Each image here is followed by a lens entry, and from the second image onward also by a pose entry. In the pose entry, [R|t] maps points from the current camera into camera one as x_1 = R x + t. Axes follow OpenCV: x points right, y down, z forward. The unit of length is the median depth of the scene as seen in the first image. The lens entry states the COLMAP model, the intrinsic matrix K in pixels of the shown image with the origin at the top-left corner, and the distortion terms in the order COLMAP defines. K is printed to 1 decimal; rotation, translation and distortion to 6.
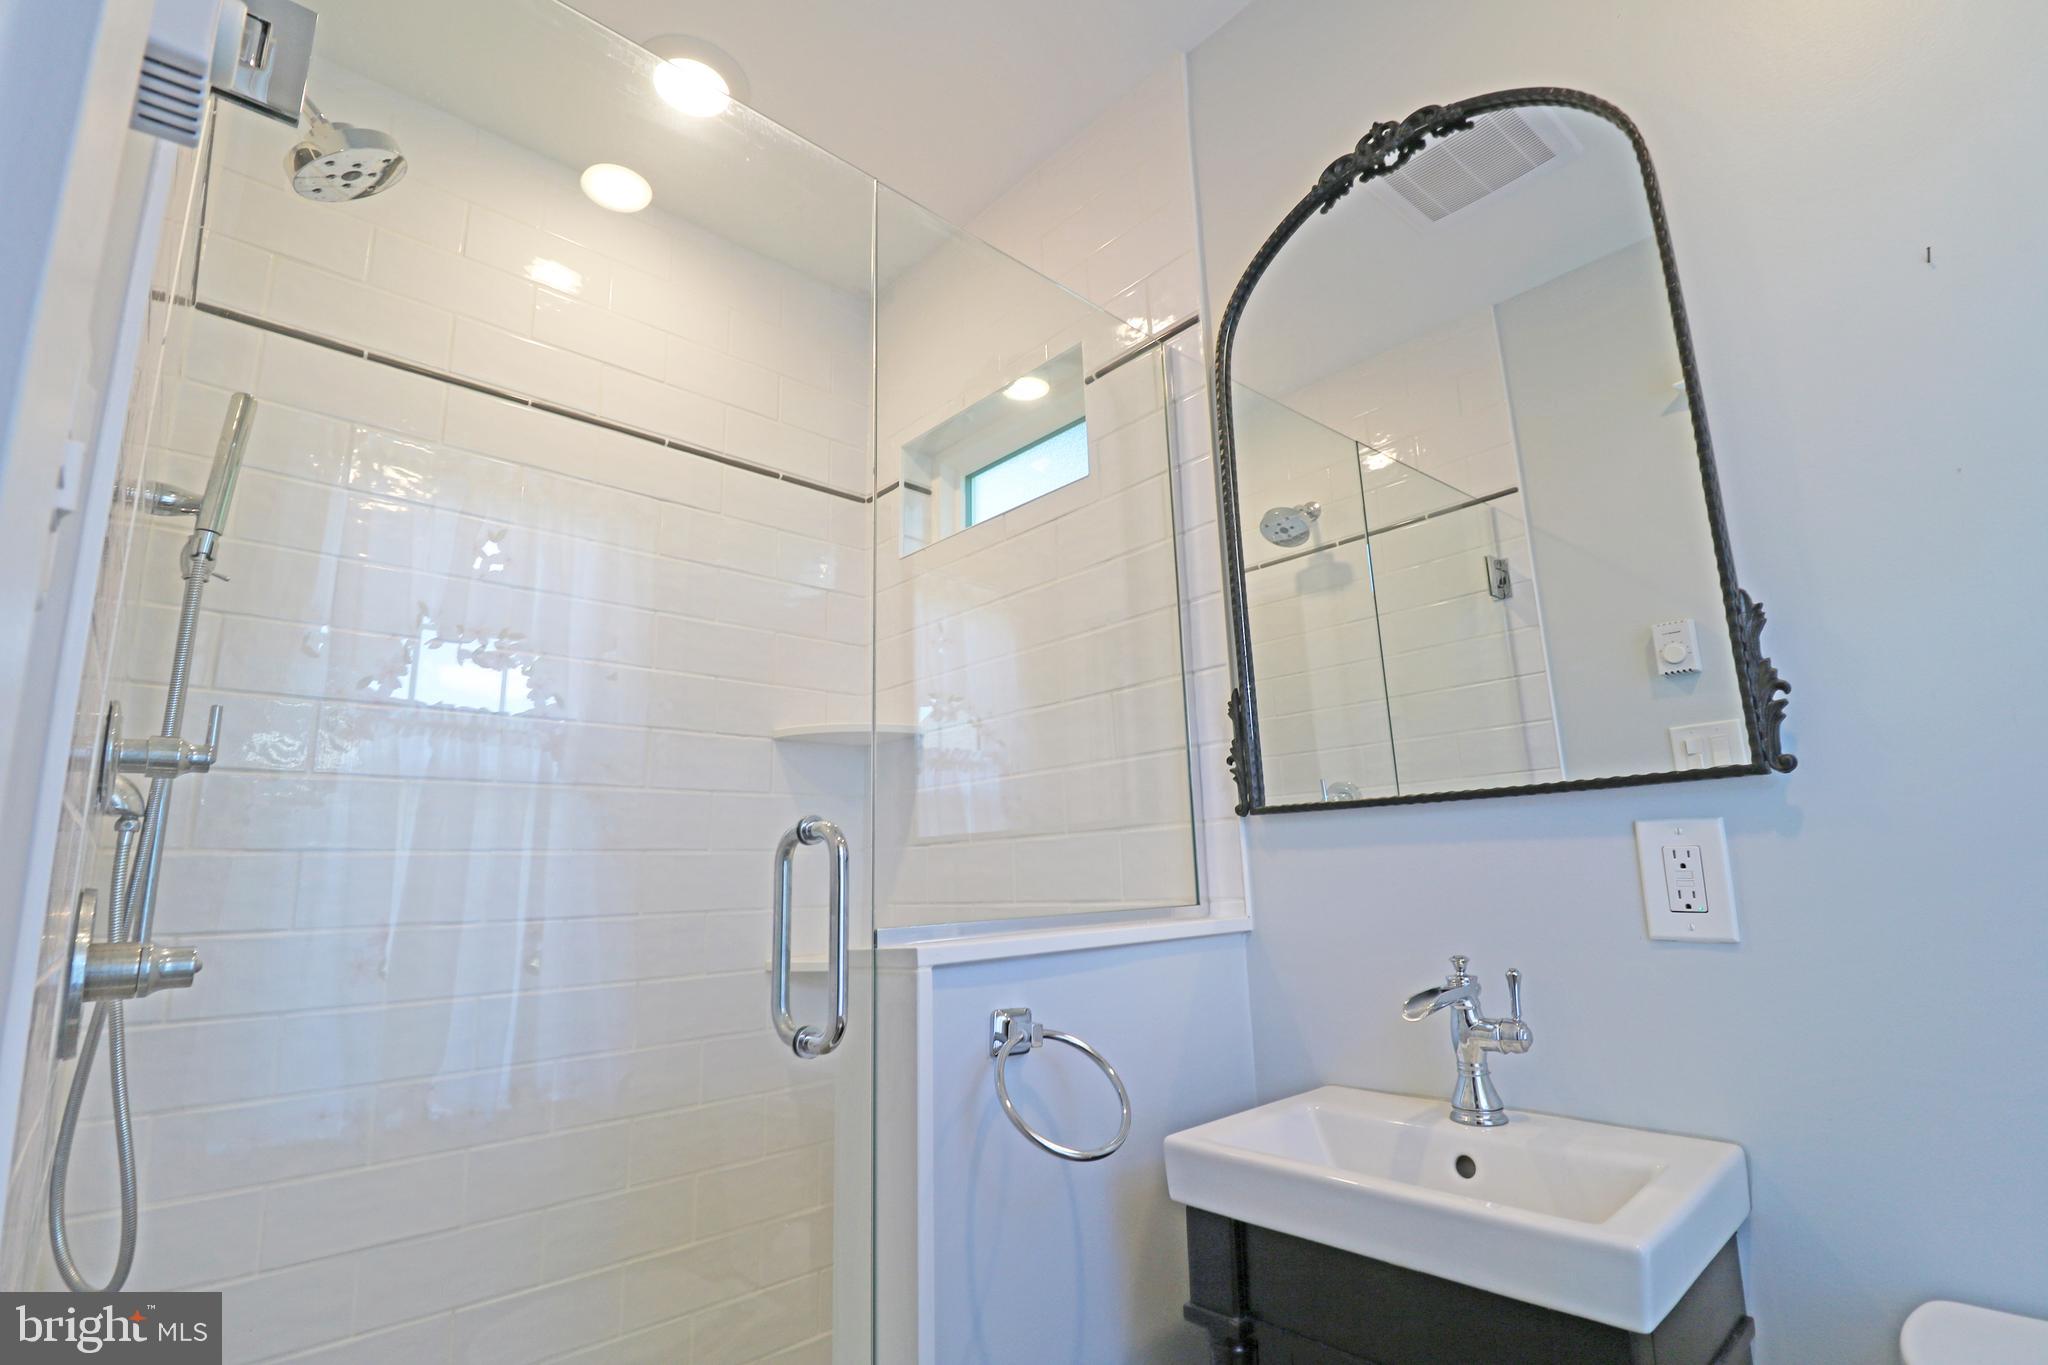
lens RADIAL K [[947.7, 0, 1034.9], [0, 947.7, 679.0], [0, 0, 1]] dist [-0.001622, -0.013075]
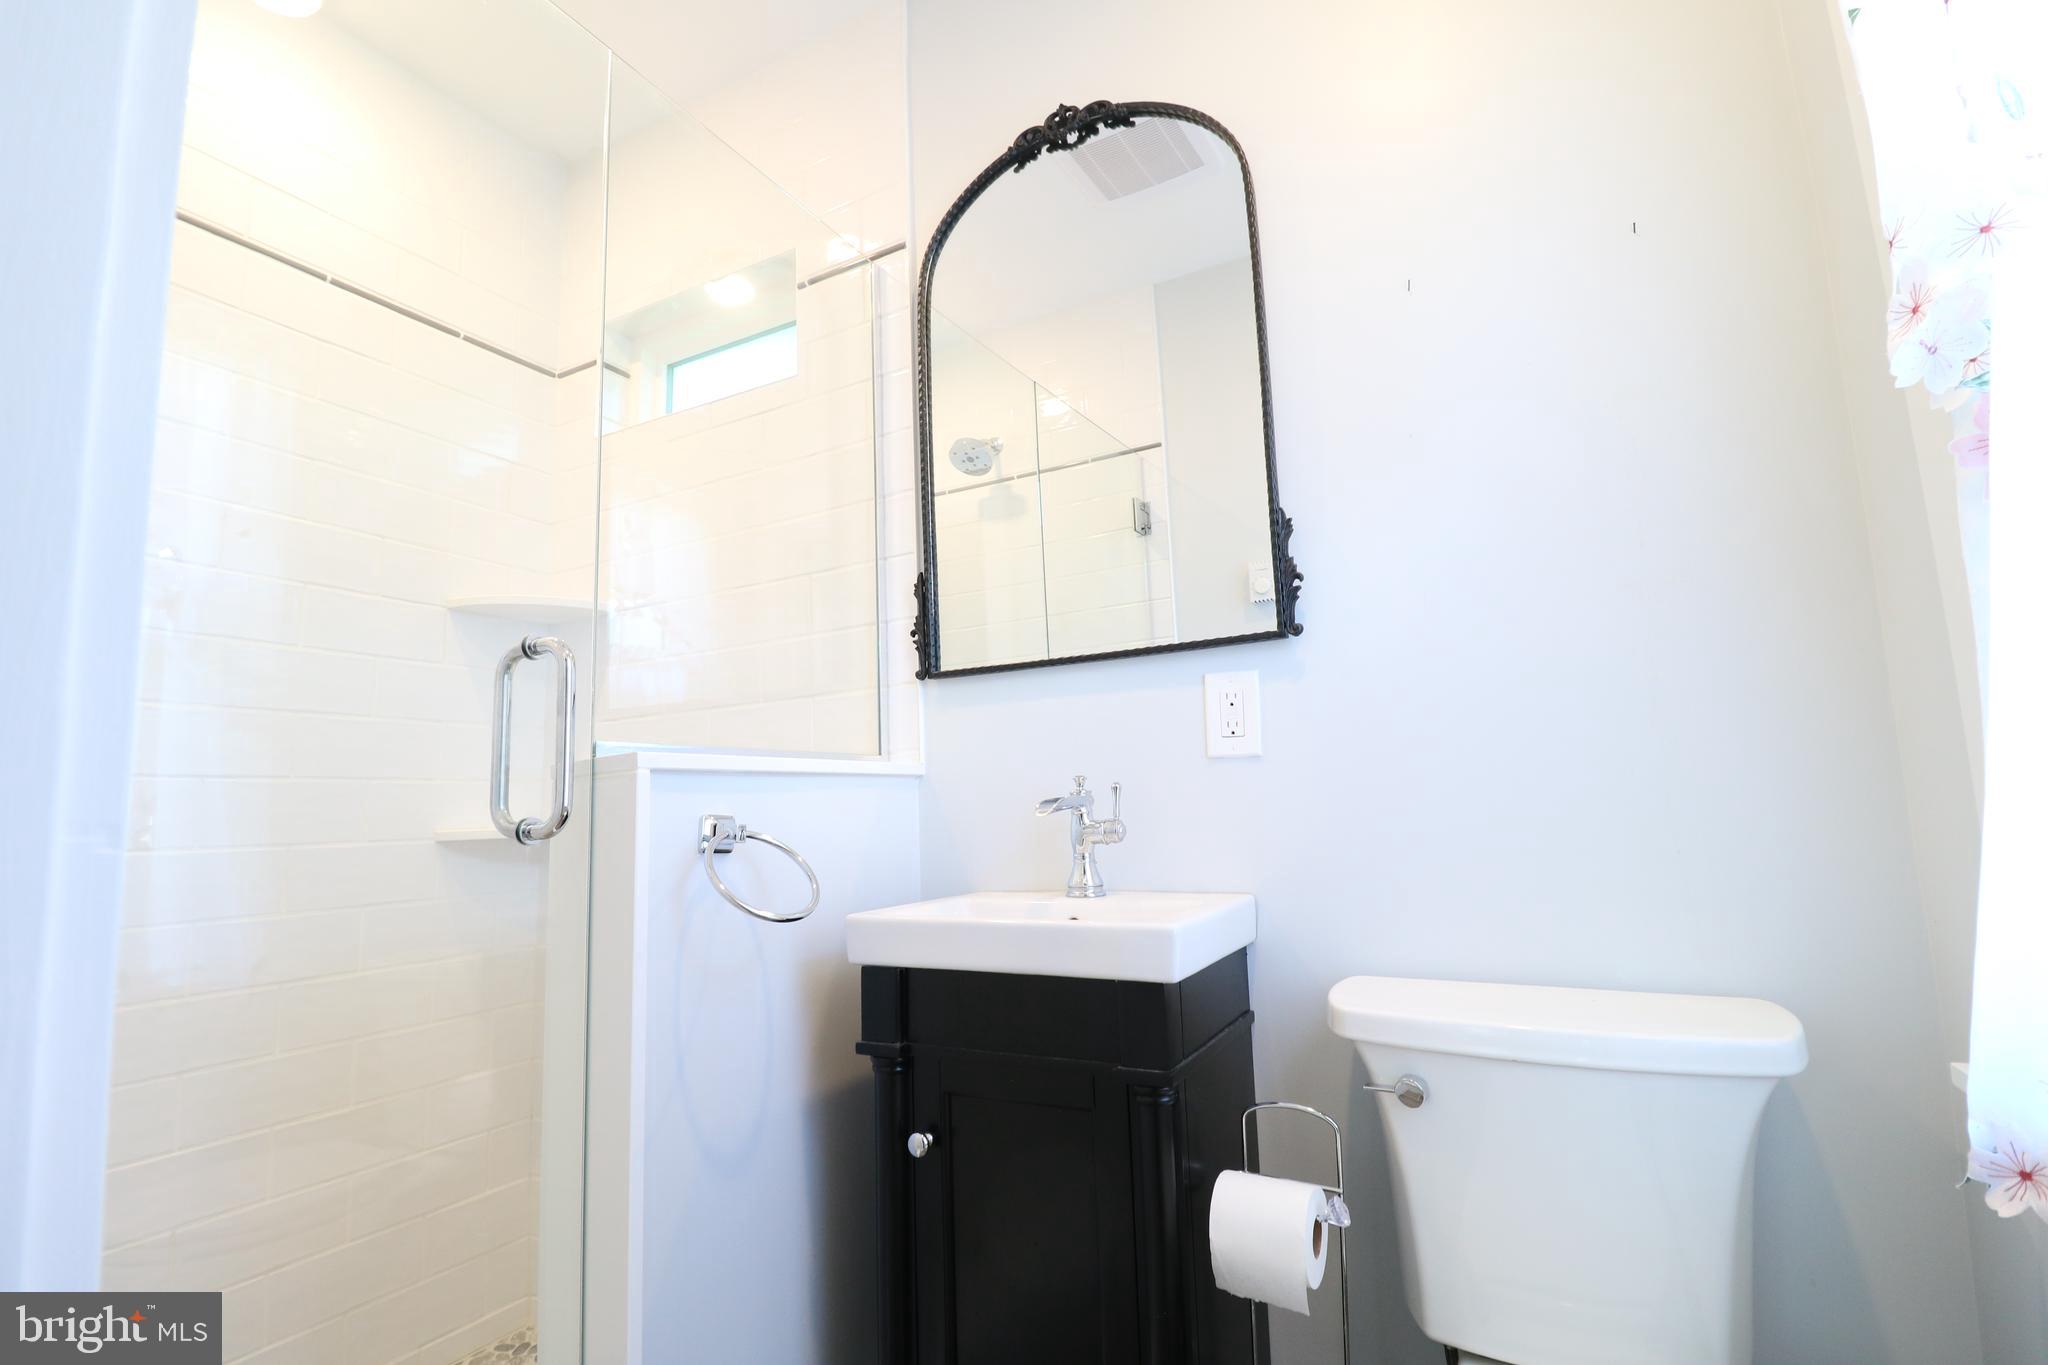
lens RADIAL K [[947.7, 0, 1034.9], [0, 947.7, 679.0], [0, 0, 1]] dist [-0.001622, -0.013075]
pose [[0.944016, 0.038968, 0.327589, -0.033407], [-0.057711, 0.997194, 0.047686, 0.077473], [-0.324811, -0.063922, 0.943616, -0.156695]]
